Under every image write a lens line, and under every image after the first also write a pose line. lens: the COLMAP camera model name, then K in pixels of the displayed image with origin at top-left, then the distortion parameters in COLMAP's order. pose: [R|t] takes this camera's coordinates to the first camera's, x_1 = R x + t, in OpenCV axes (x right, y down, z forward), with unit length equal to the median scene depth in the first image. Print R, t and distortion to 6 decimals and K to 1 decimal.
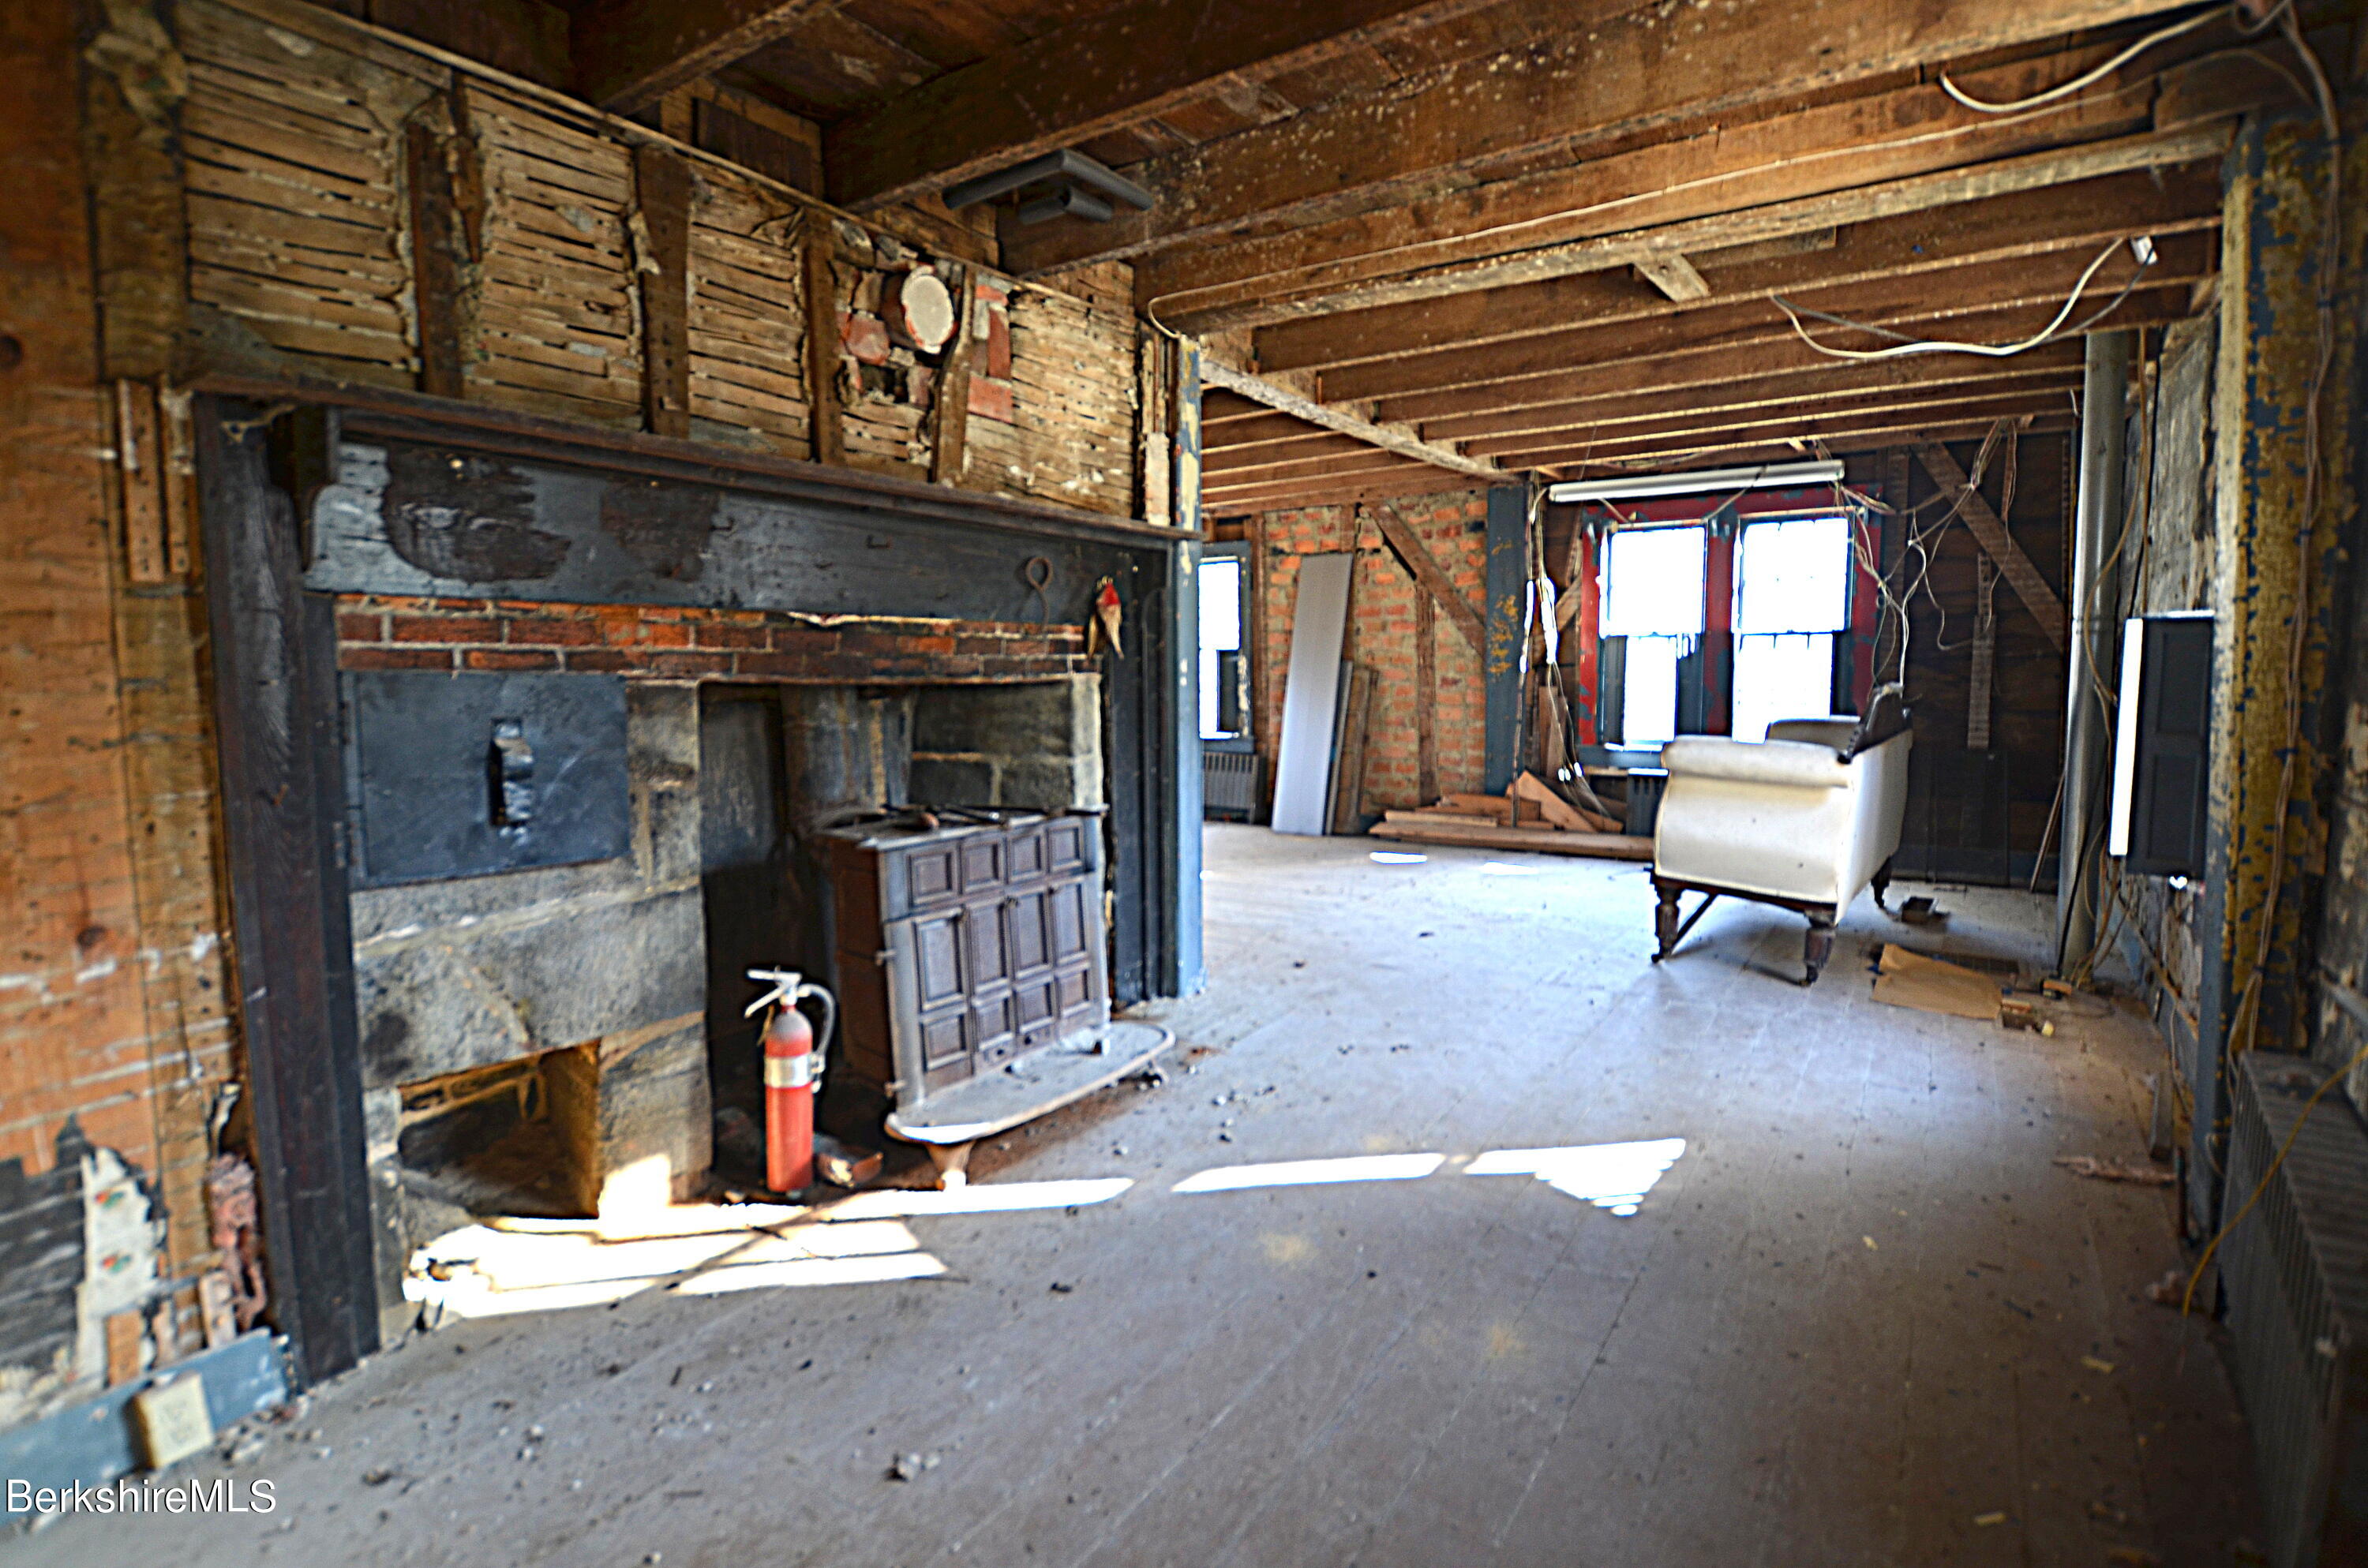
lens RADIAL K [[1215.3, 0, 1174.0], [0, 1215.3, 780.5], [0, 0, 1]] dist [-0.030242, -0.000304]
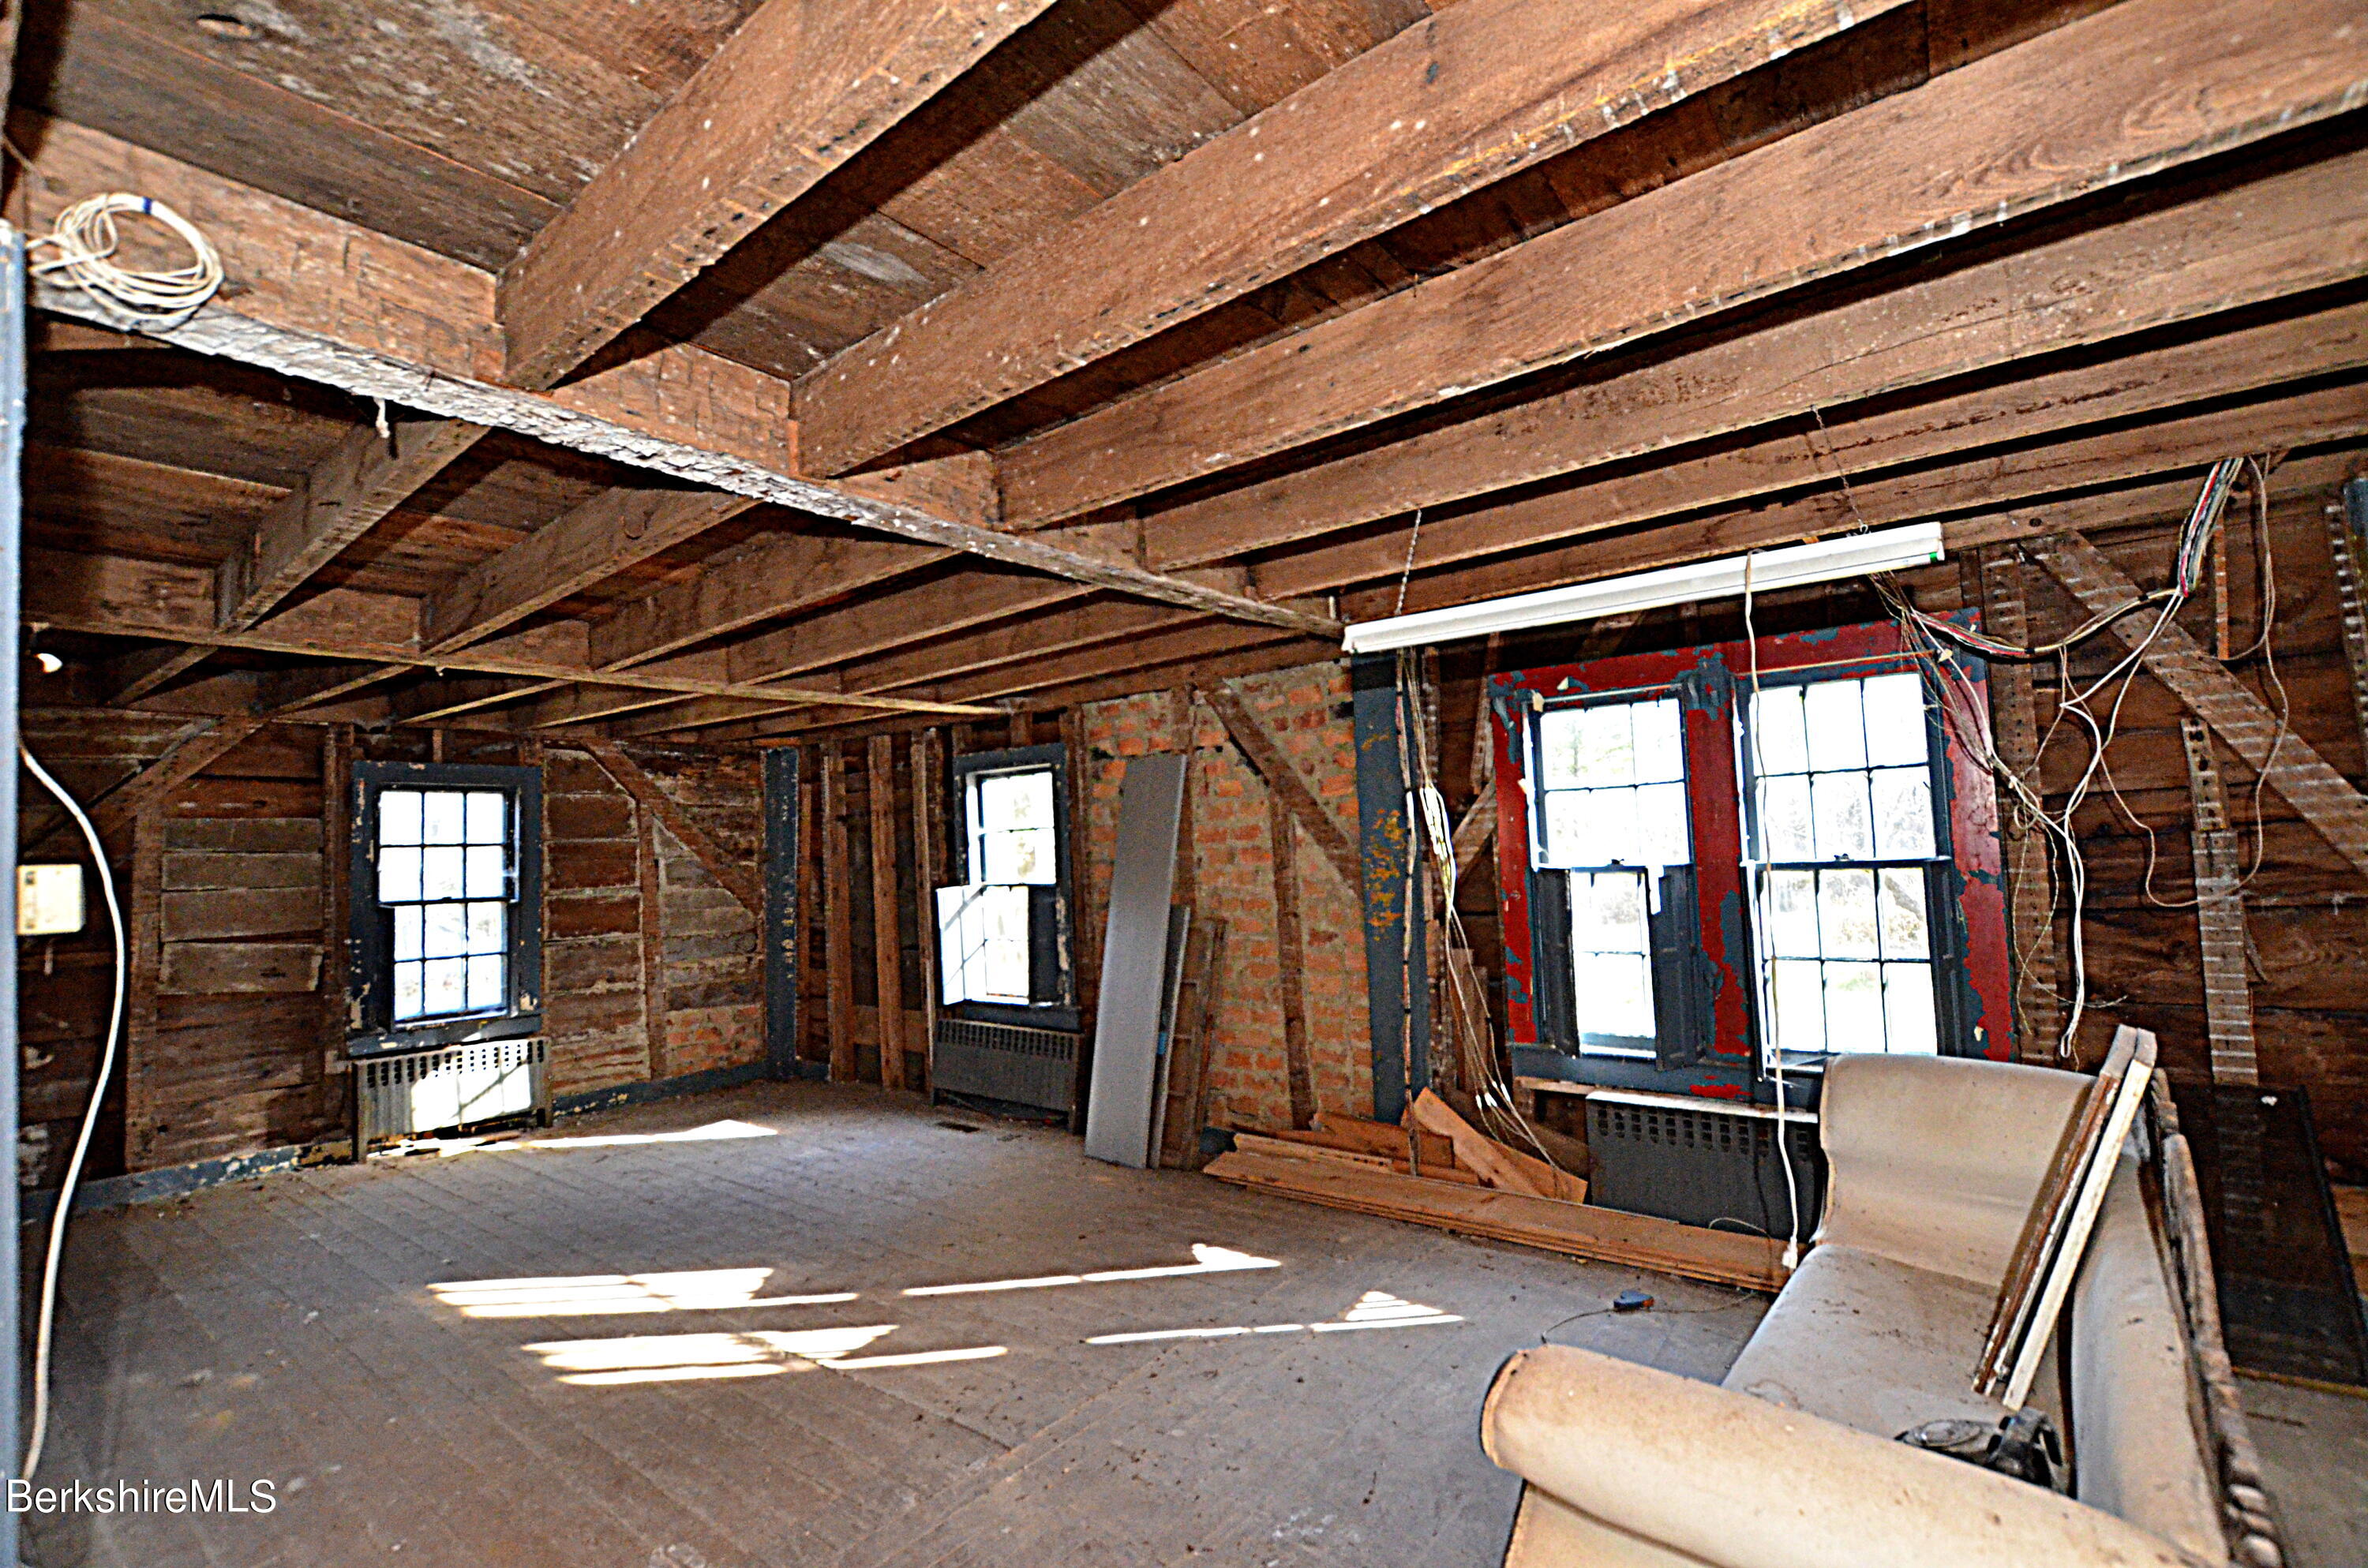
lens RADIAL K [[1044.7, 0, 1184.5], [0, 1044.7, 774.9], [0, 0, 1]] dist [-0.038329, -0.000025]
pose [[0.996701, -0.034267, -0.073575, 0.197701], [0.022295, 0.987224, -0.157768, -0.080849], [0.078041, 0.155607, 0.984731, 0.408923]]
